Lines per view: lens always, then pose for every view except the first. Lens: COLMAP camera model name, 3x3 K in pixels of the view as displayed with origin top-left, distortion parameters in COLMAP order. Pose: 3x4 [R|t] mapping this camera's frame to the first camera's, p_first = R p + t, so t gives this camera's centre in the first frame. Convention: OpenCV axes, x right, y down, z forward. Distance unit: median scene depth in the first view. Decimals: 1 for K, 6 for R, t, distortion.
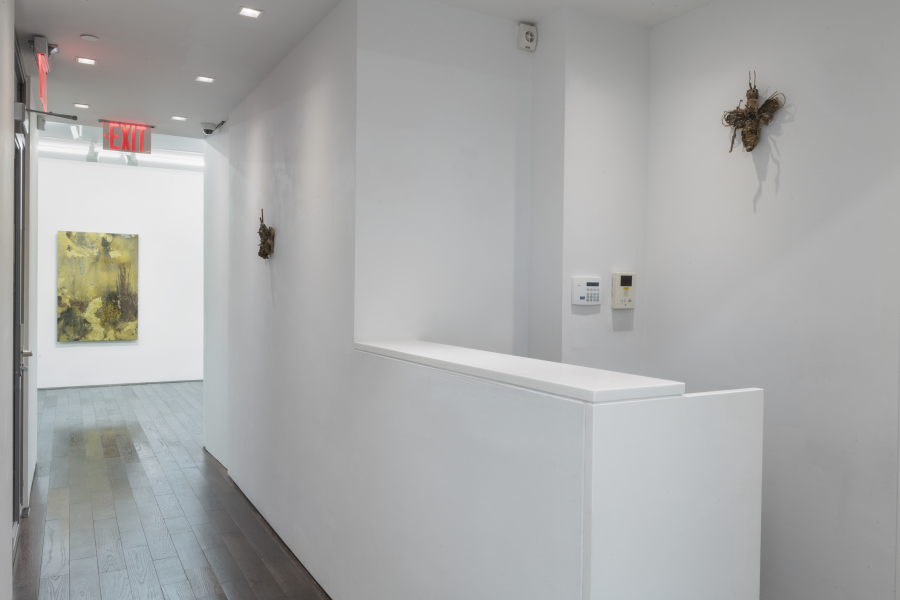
lens RADIAL K [[684.3, 0, 452.6], [0, 684.3, 291.2], [0, 0, 1]] dist [0.024760, -0.003813]
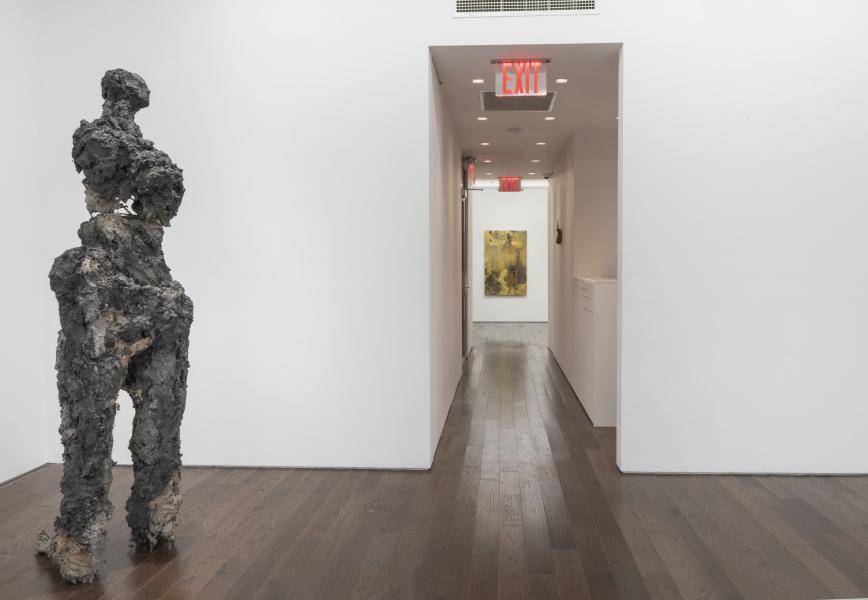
lens RADIAL K [[629.9, 0, 435.4], [0, 629.9, 300.0], [0, 0, 1]] dist [-0.001926, -0.000025]
pose [[0.816728, 0.021670, -0.576615, 0.234739], [0.003002, 0.999122, 0.041799, 0.019309], [0.577015, -0.035869, 0.815946, -0.356797]]
